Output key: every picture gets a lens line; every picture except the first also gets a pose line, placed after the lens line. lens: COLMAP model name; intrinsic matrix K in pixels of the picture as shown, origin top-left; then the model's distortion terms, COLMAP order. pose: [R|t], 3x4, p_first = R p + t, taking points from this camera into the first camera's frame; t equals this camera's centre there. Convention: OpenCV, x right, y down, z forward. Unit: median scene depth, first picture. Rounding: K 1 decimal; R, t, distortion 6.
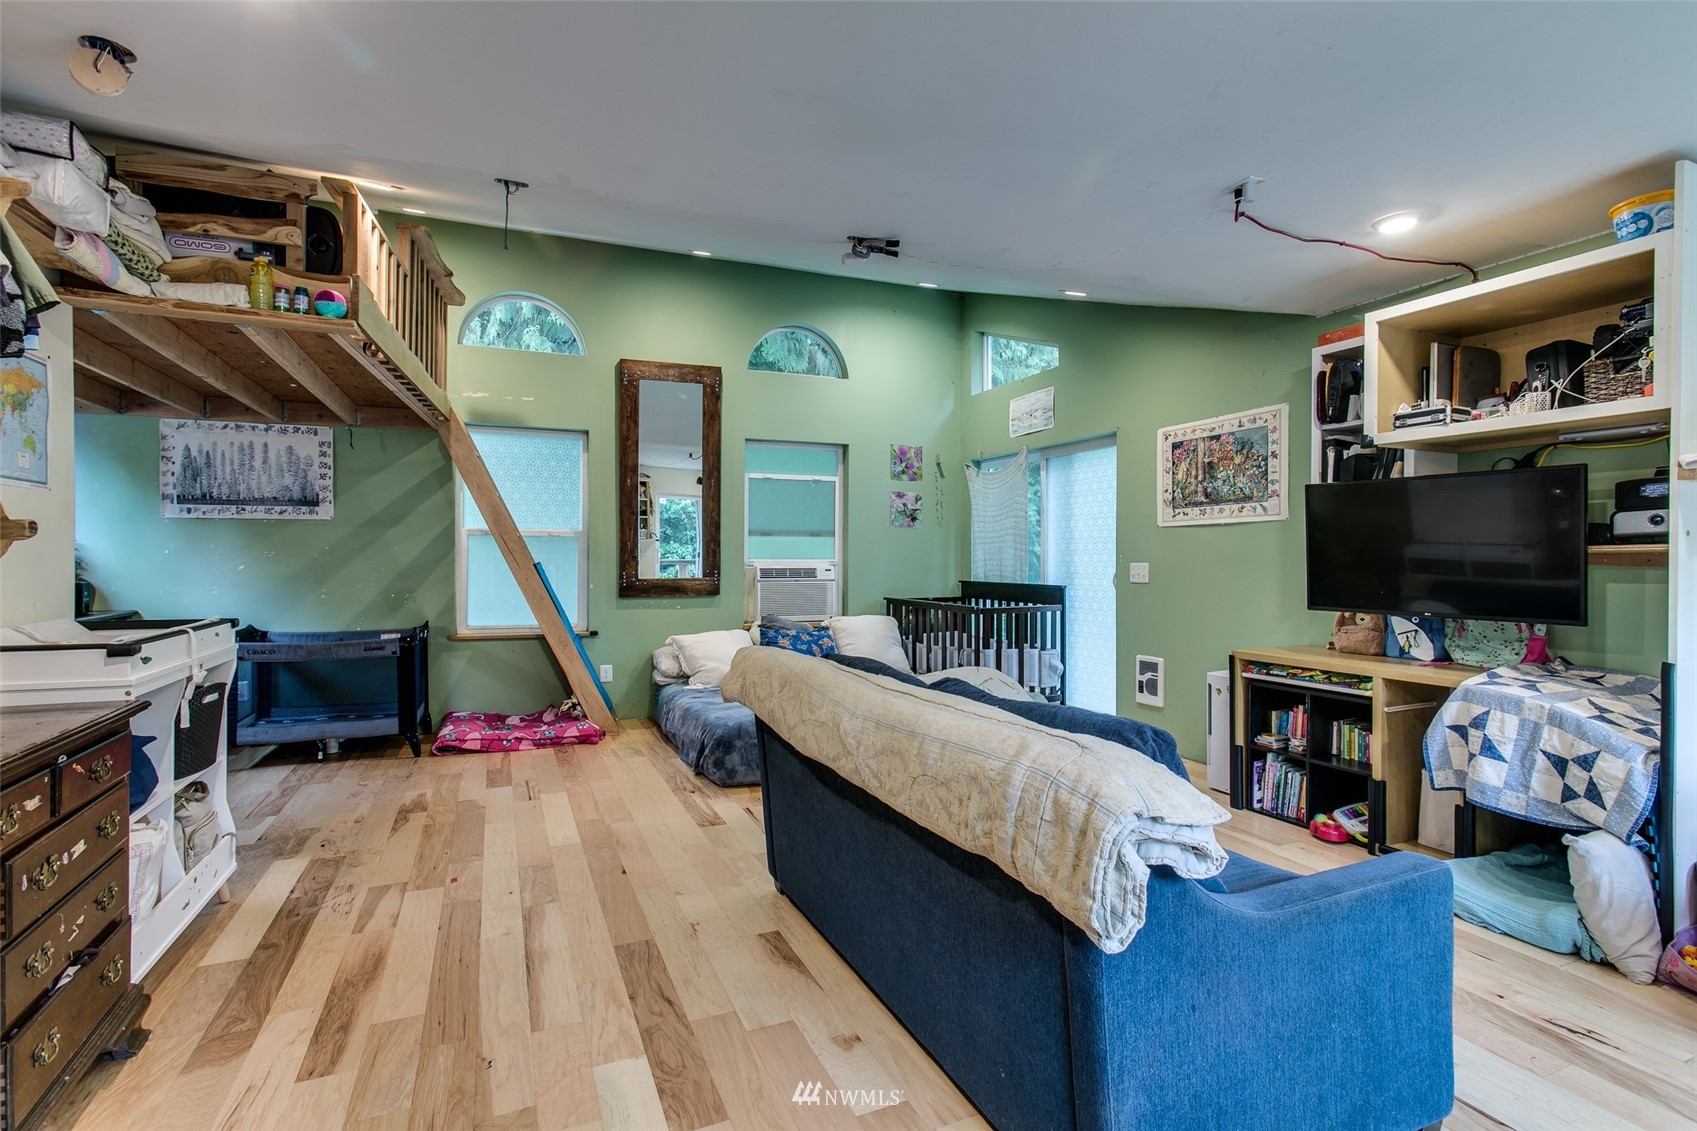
lens RADIAL K [[826.5, 0, 845.8], [0, 826.5, 568.3], [0, 0, 1]] dist [-0.003016, -0.000277]
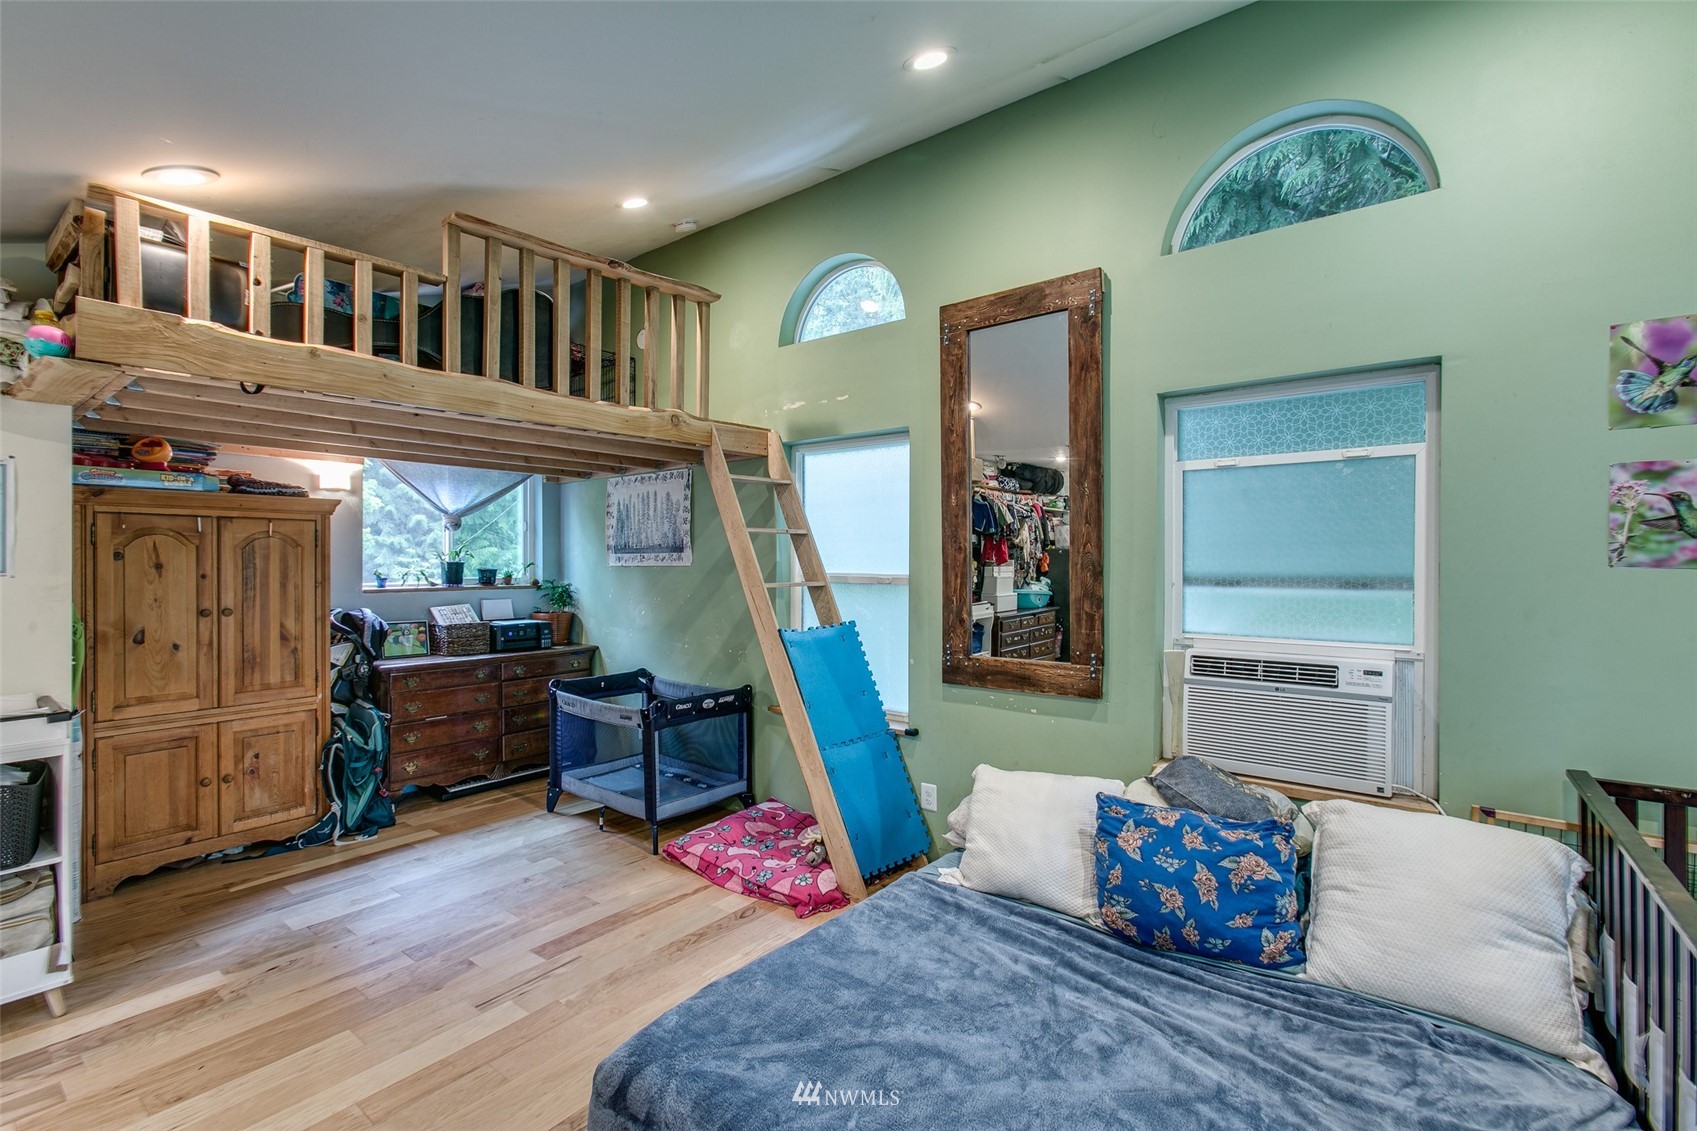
lens RADIAL K [[758.5, 0, 847.4], [0, 758.5, 565.4], [0, 0, 1]] dist [-0.005043, 0.000550]
pose [[0.484266, 0.003346, -0.874914, 0.235116], [-0.011128, 0.999935, -0.002335, -0.061940], [0.874850, 0.010866, 0.484272, 0.763784]]
